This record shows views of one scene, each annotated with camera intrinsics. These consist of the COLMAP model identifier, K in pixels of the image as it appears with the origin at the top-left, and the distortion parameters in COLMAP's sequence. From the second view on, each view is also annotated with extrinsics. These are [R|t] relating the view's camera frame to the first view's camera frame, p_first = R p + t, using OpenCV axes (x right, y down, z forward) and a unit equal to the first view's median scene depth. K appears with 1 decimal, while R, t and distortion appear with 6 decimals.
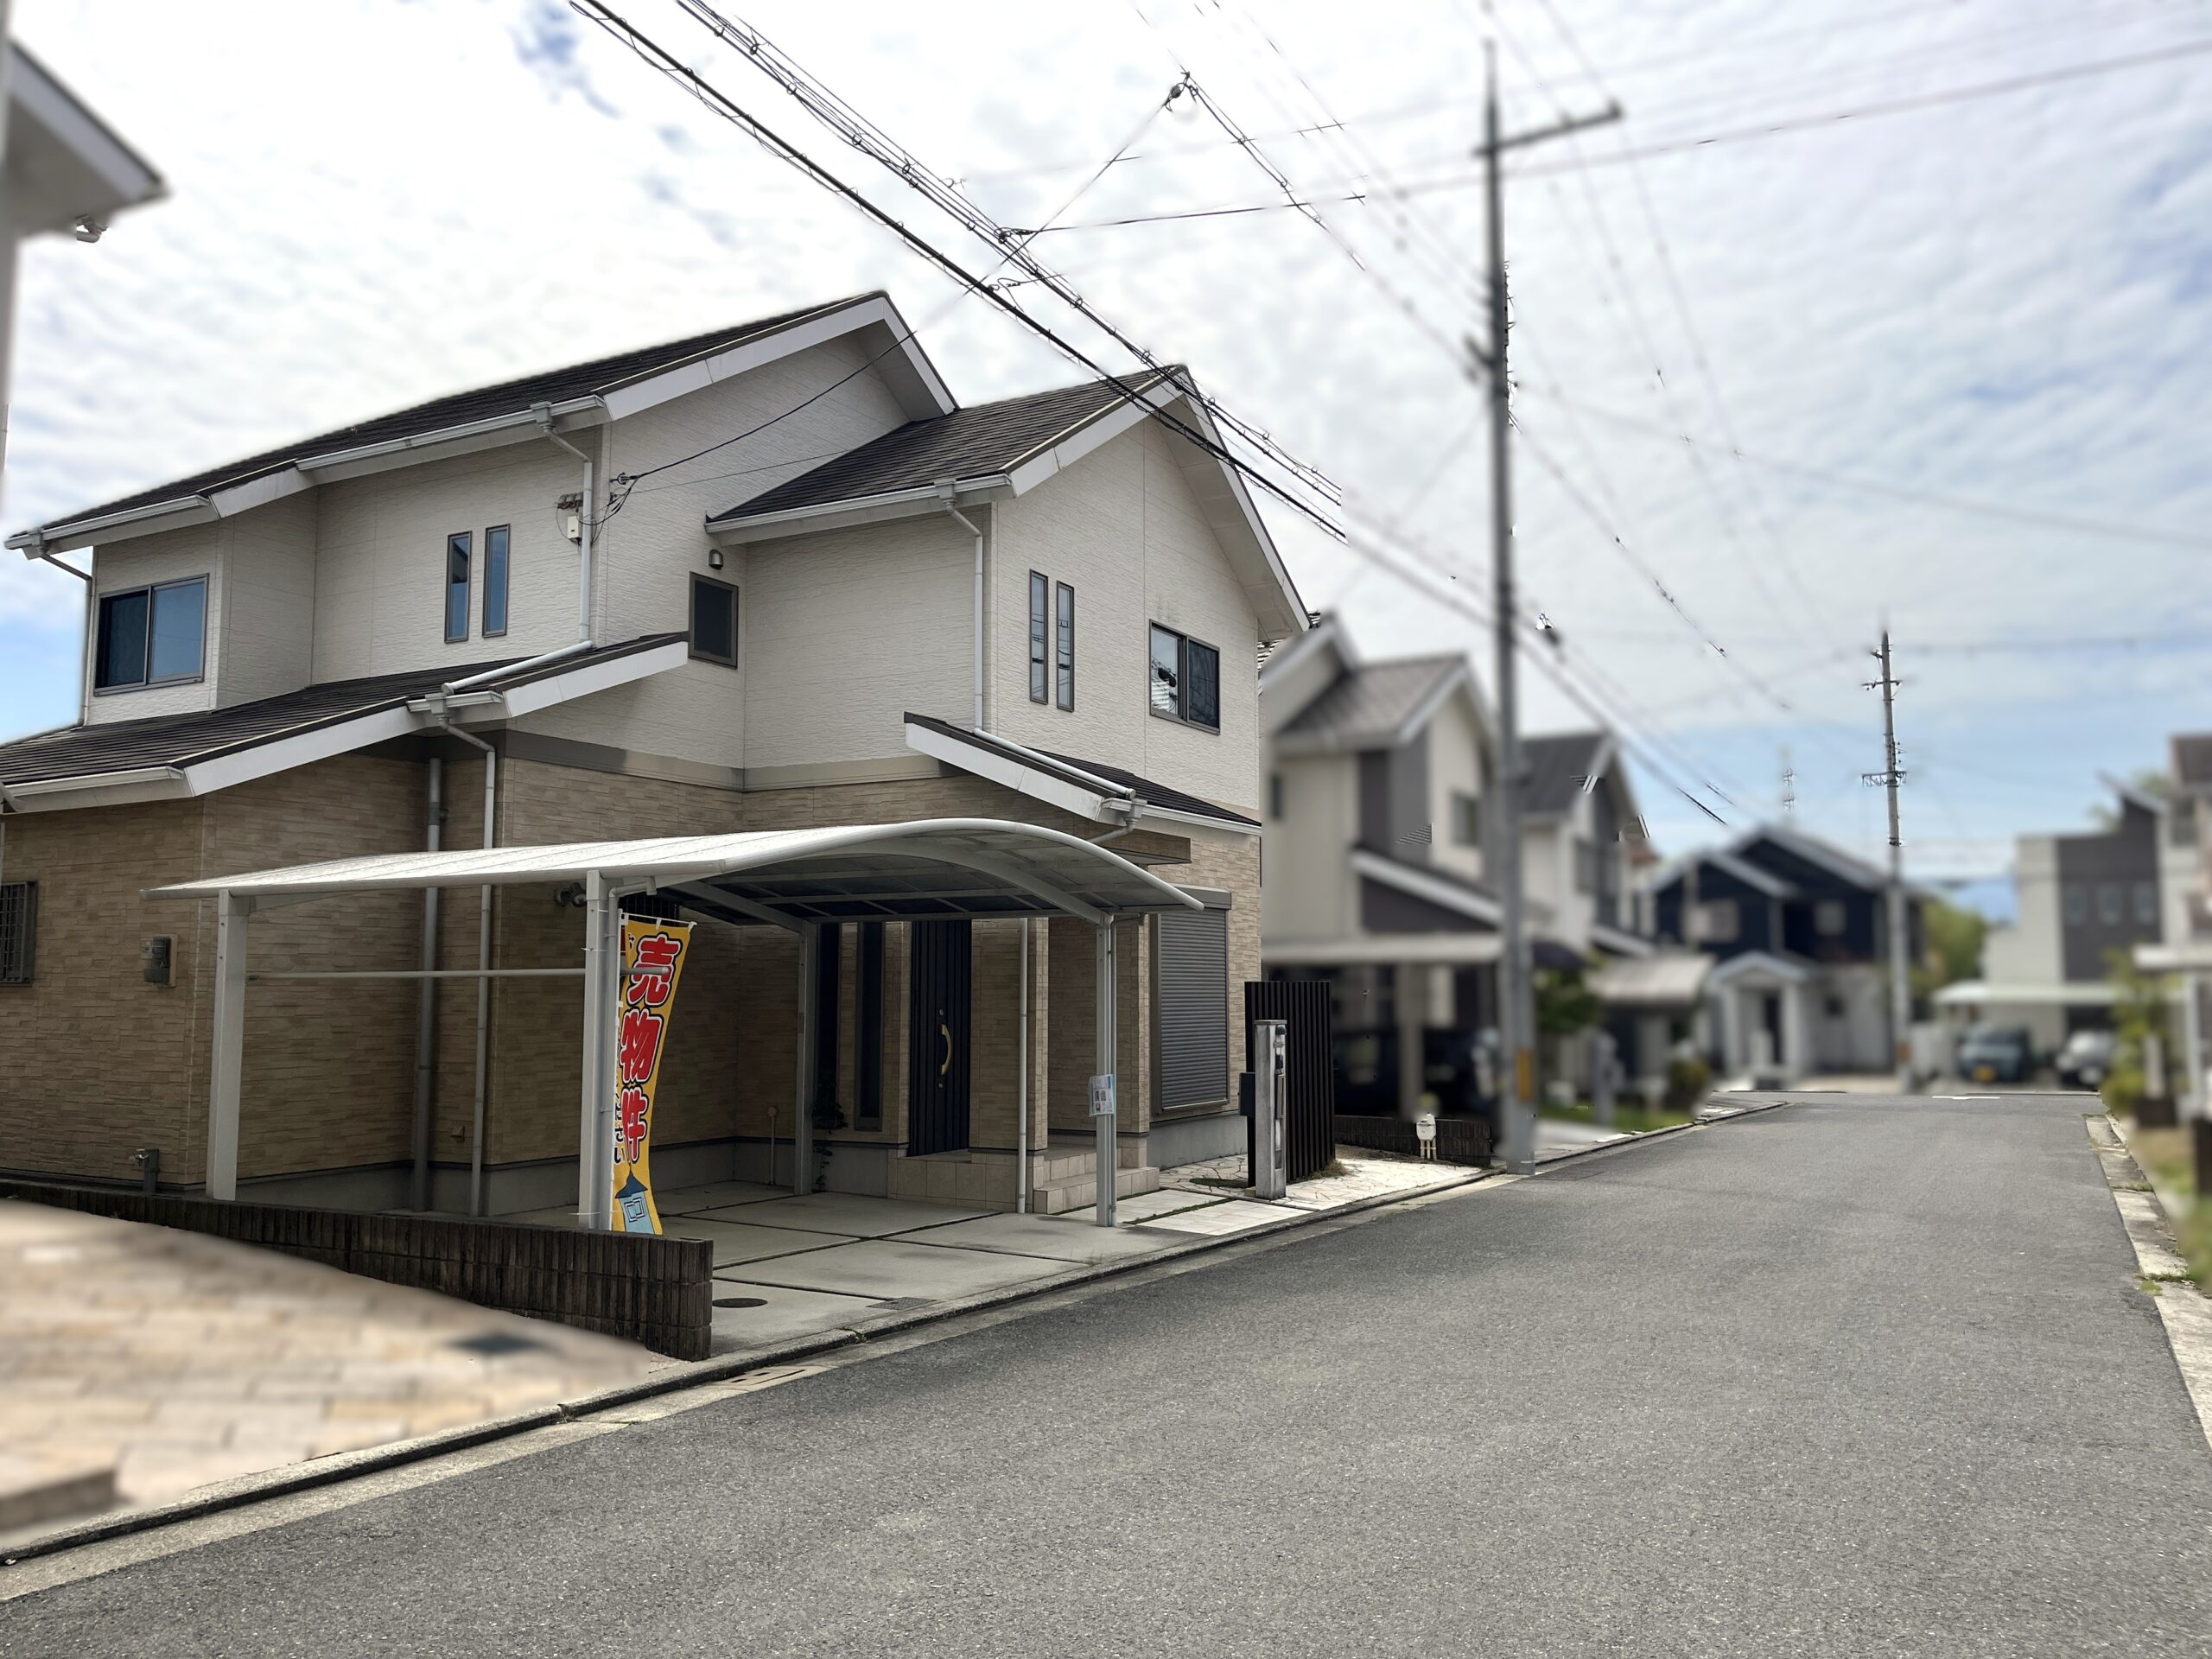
lens RADIAL K [[1673.6, 0, 1126.3], [0, 1673.6, 832.3], [0, 0, 1]] dist [0.067339, -0.099650]
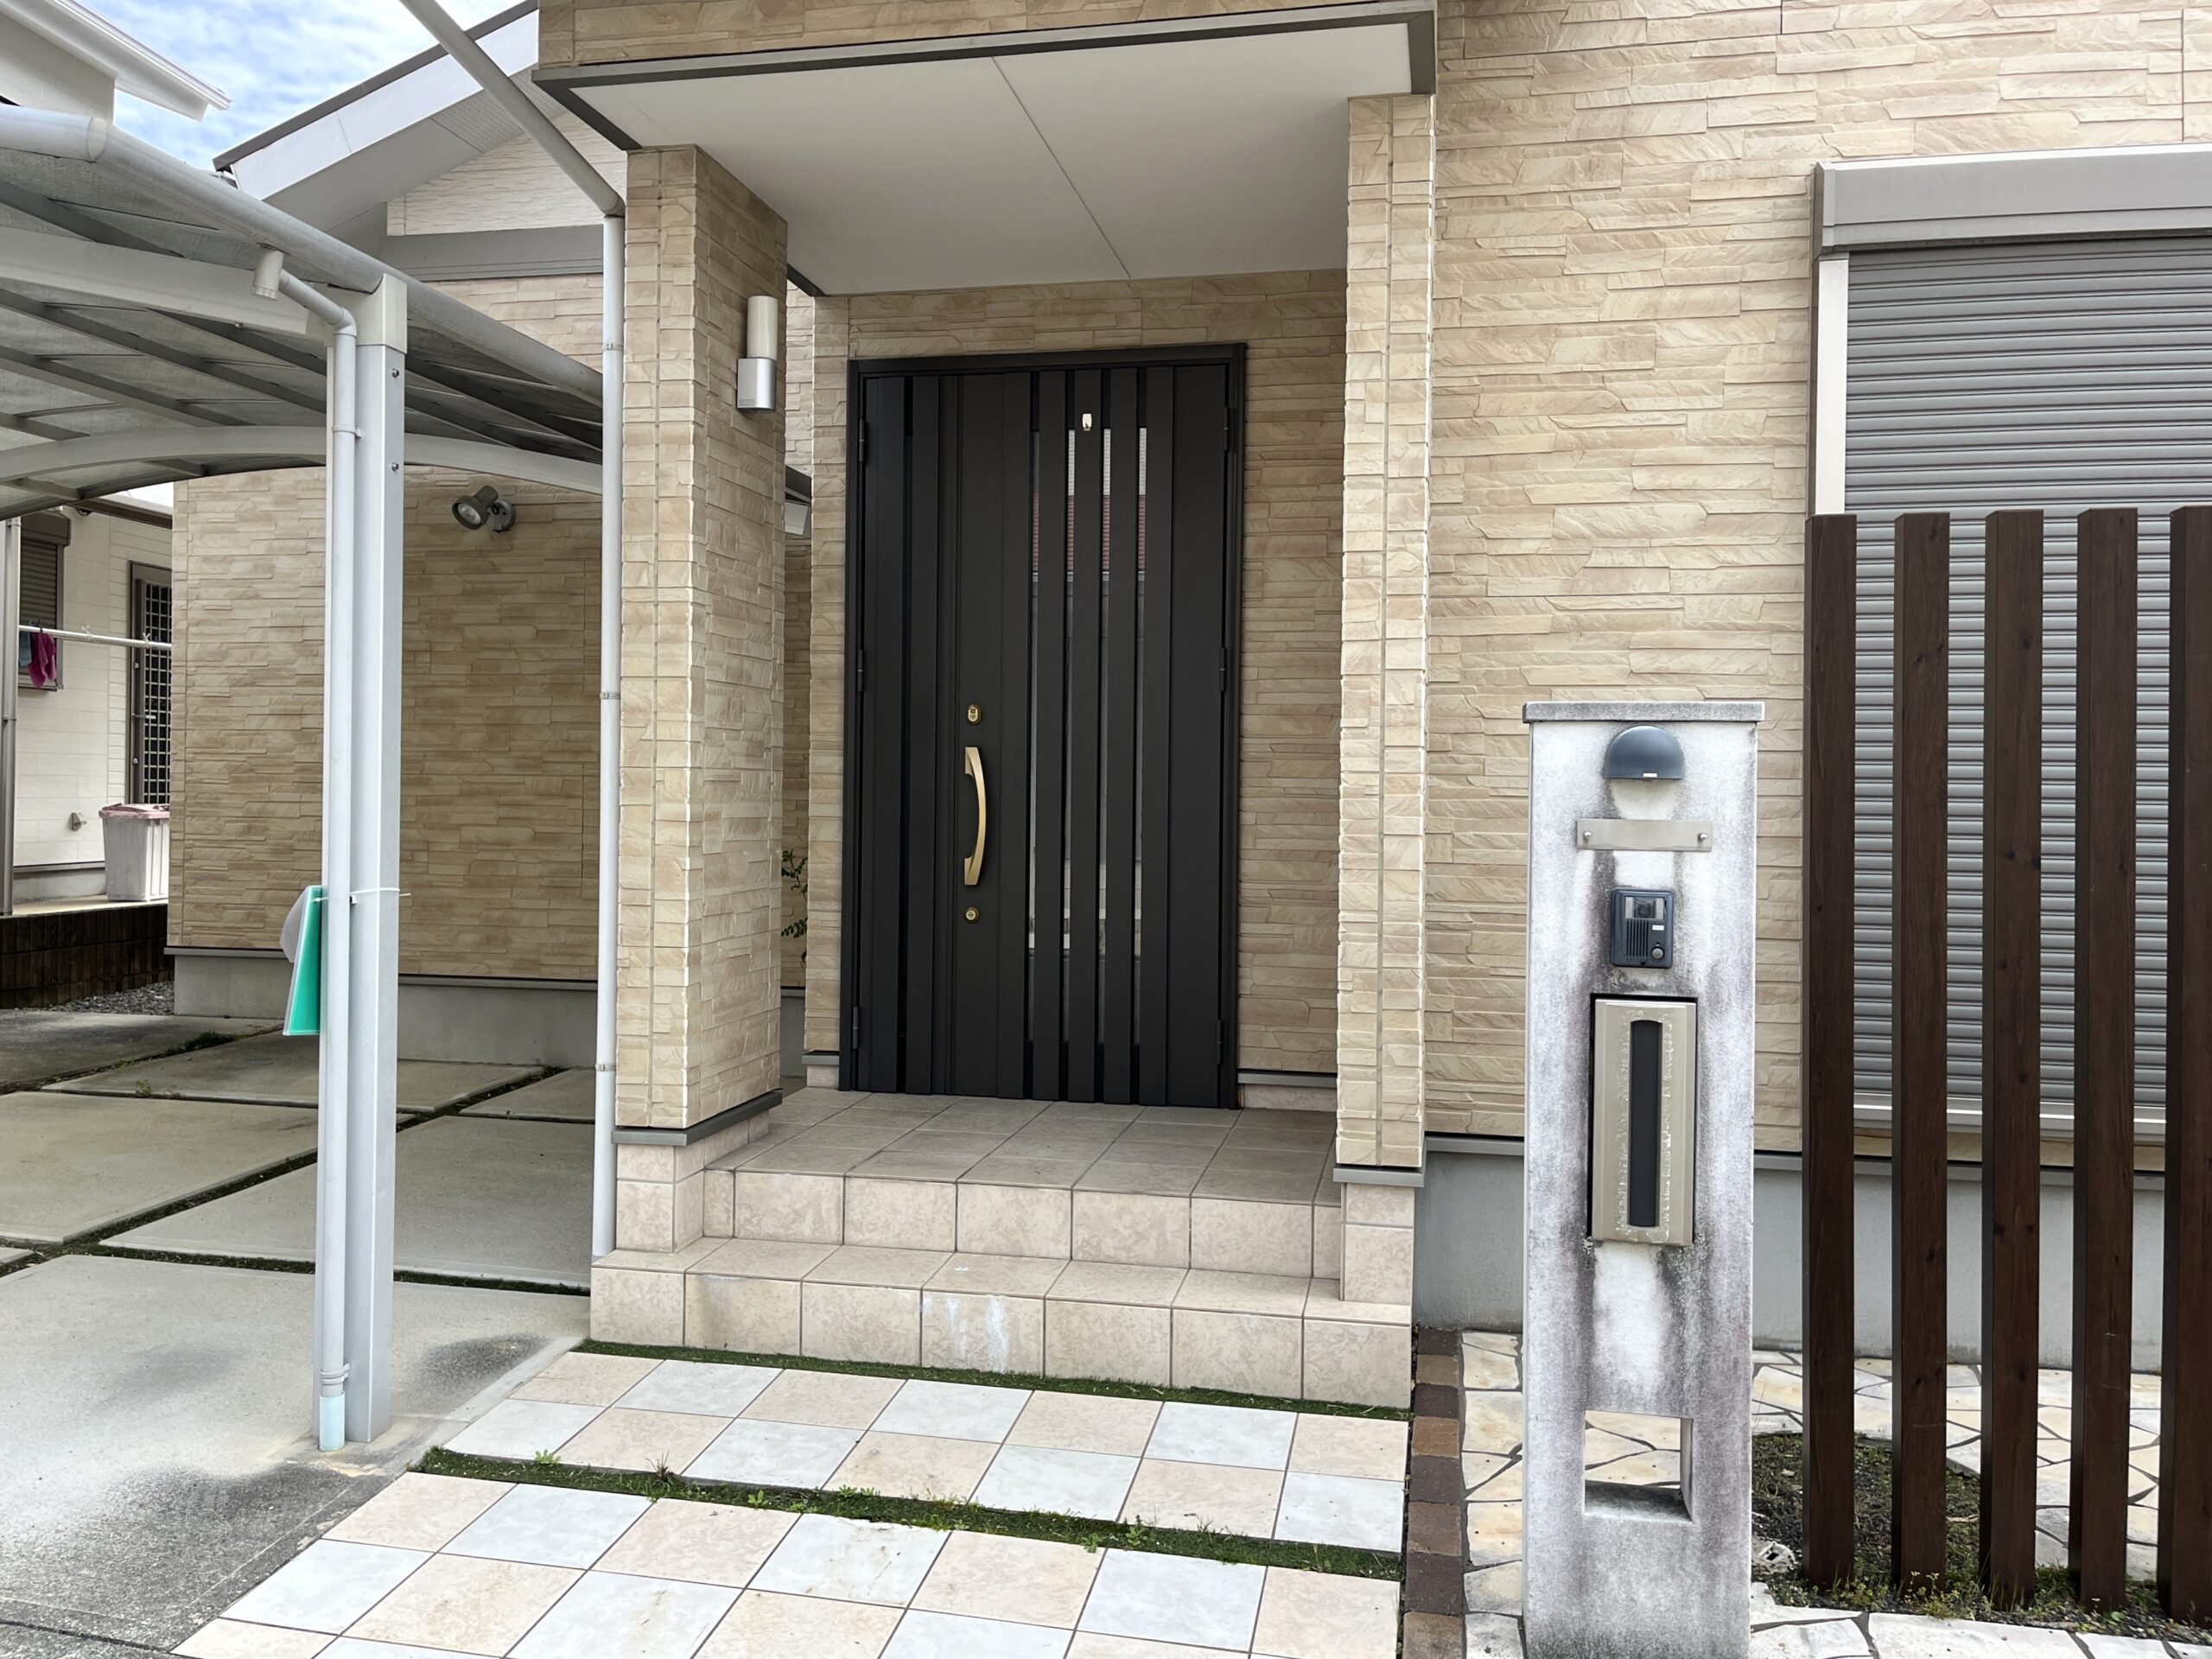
lens RADIAL K [[1803.4, 0, 1064.9], [0, 1803.4, 794.4], [0, 0, 1]] dist [0.053772, -0.076649]
pose [[0.279322, 0.007673, -0.960167, 0.275644], [0.078592, 0.996430, 0.030826, 0.118645], [0.956976, -0.084071, 0.277722, 0.943332]]
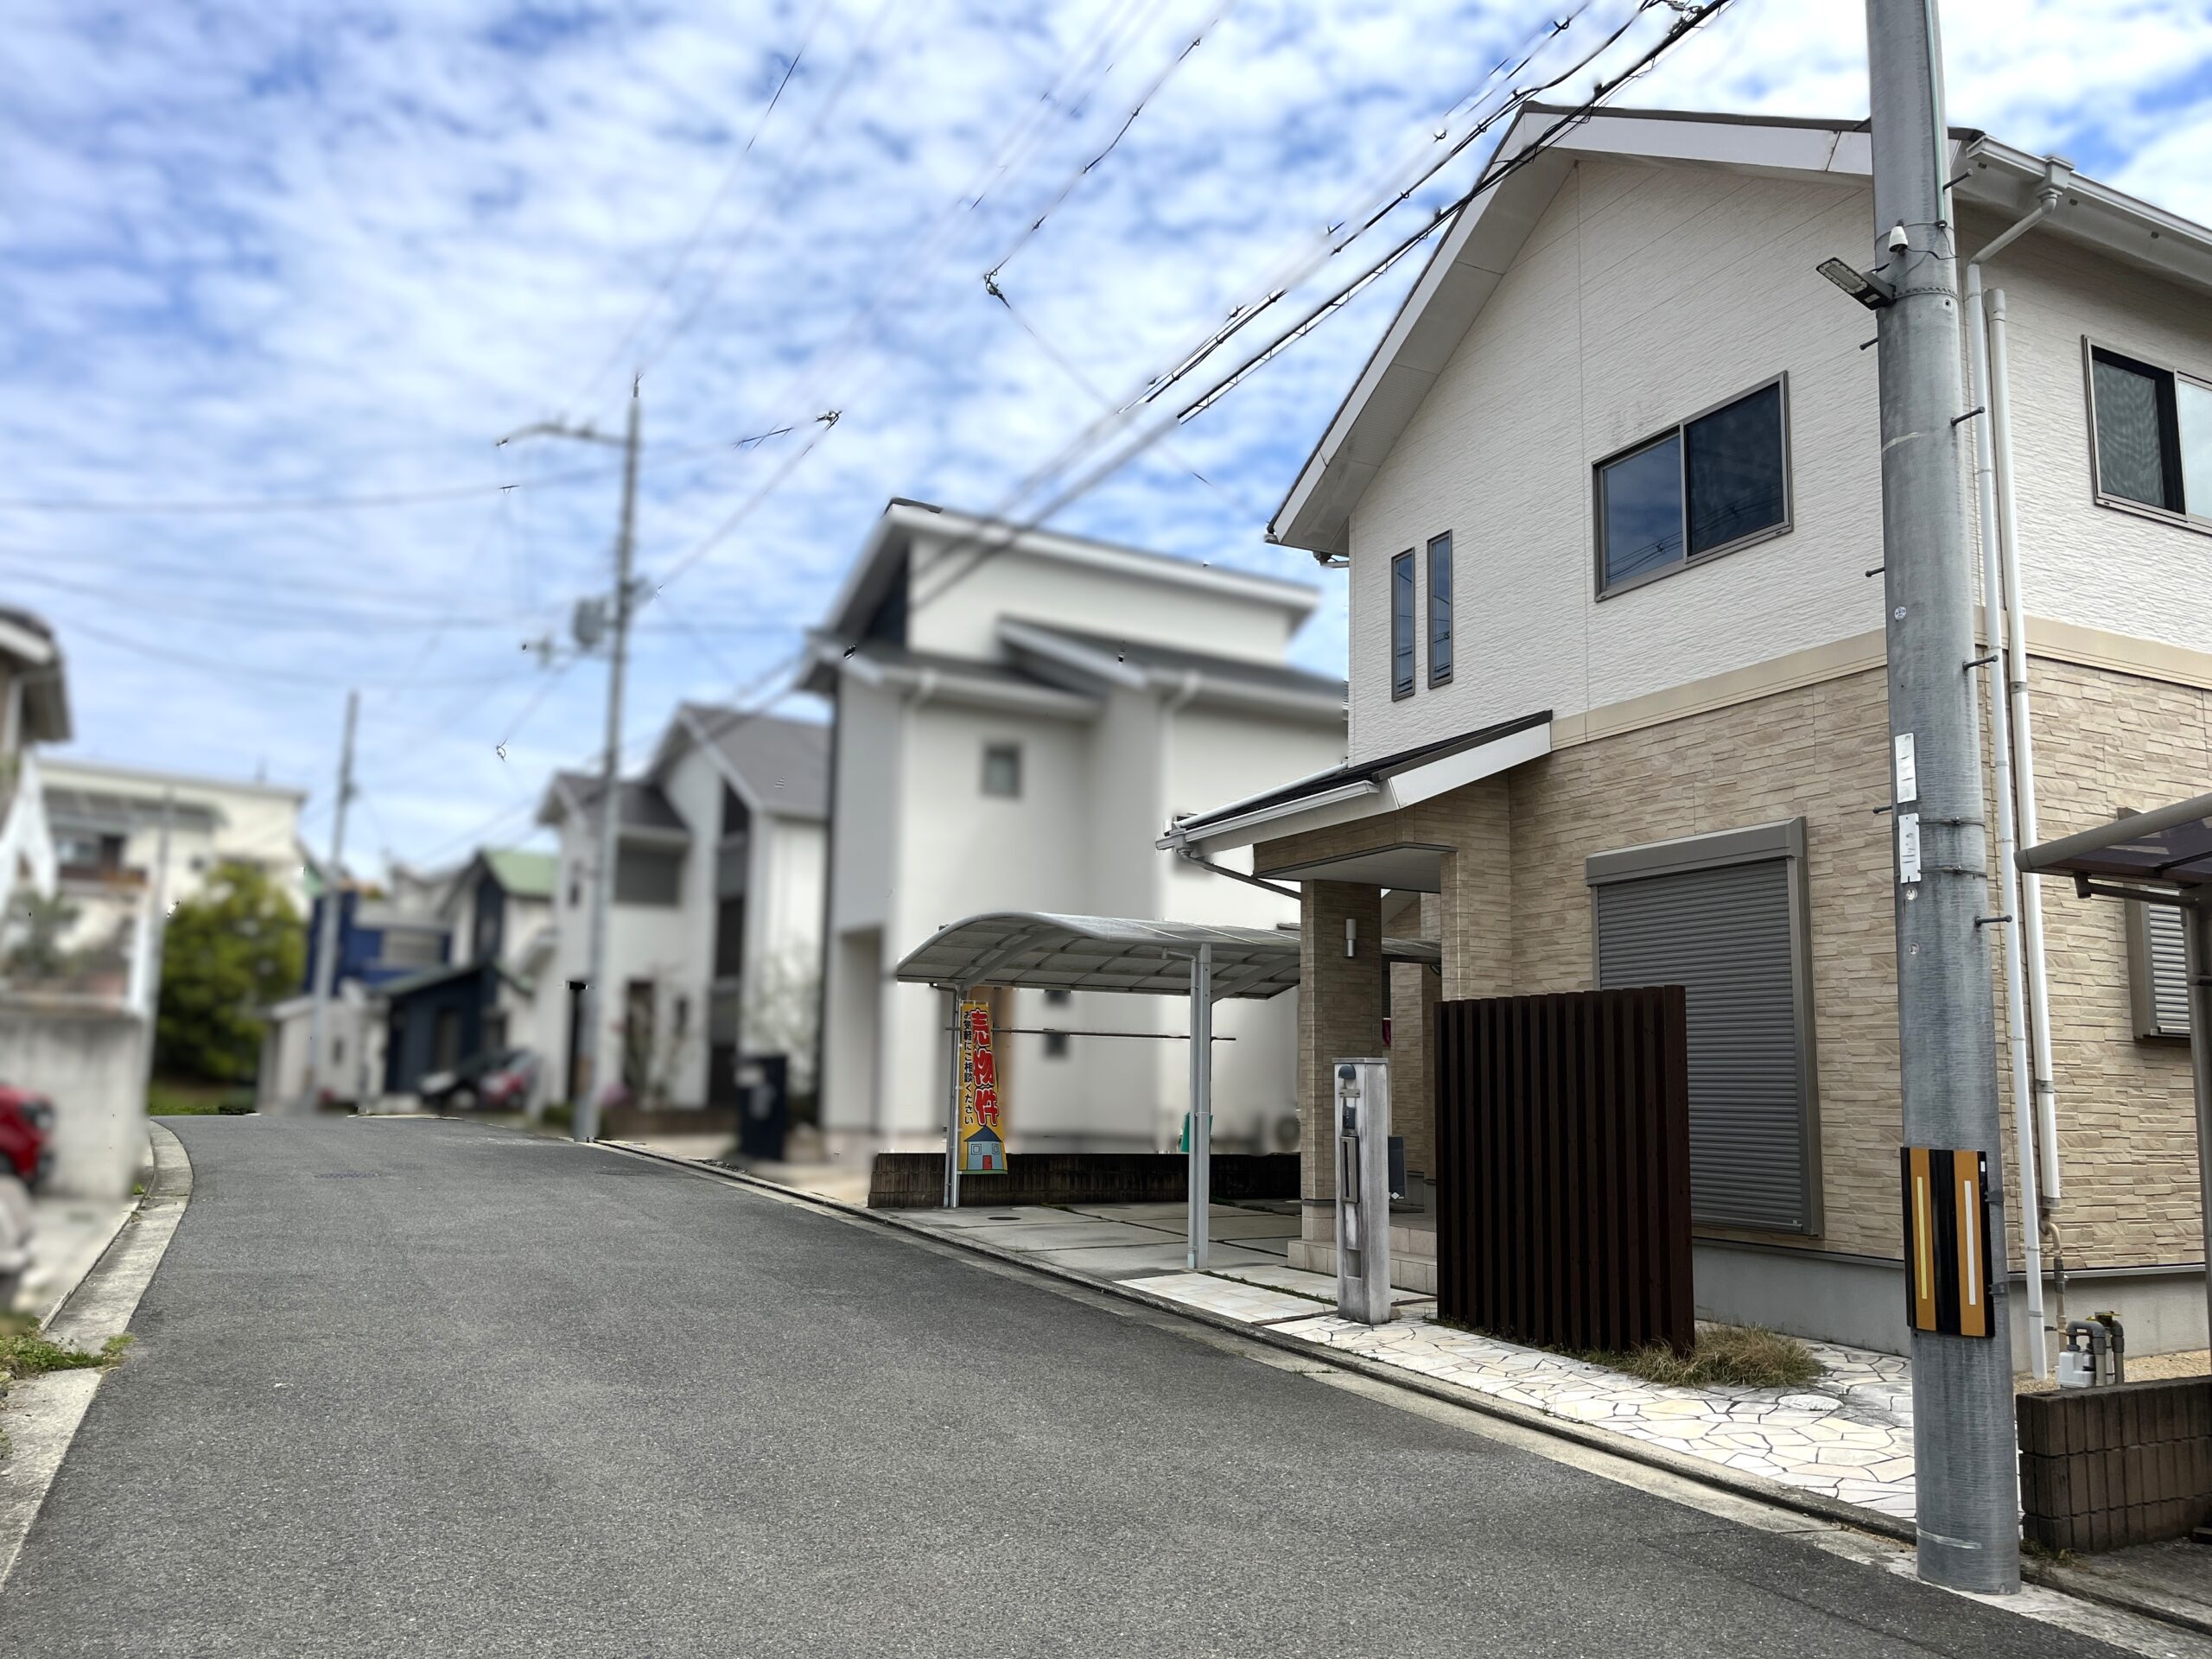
lens RADIAL K [[1667.3, 0, 1101.4], [0, 1667.3, 835.9], [0, 0, 1]] dist [0.082969, -0.124093]
pose [[-0.583758, -0.131608, -0.801191, 0.757403], [0.059762, 0.977134, -0.204052, 0.167302], [0.809725, -0.166997, -0.562545, 1.403226]]
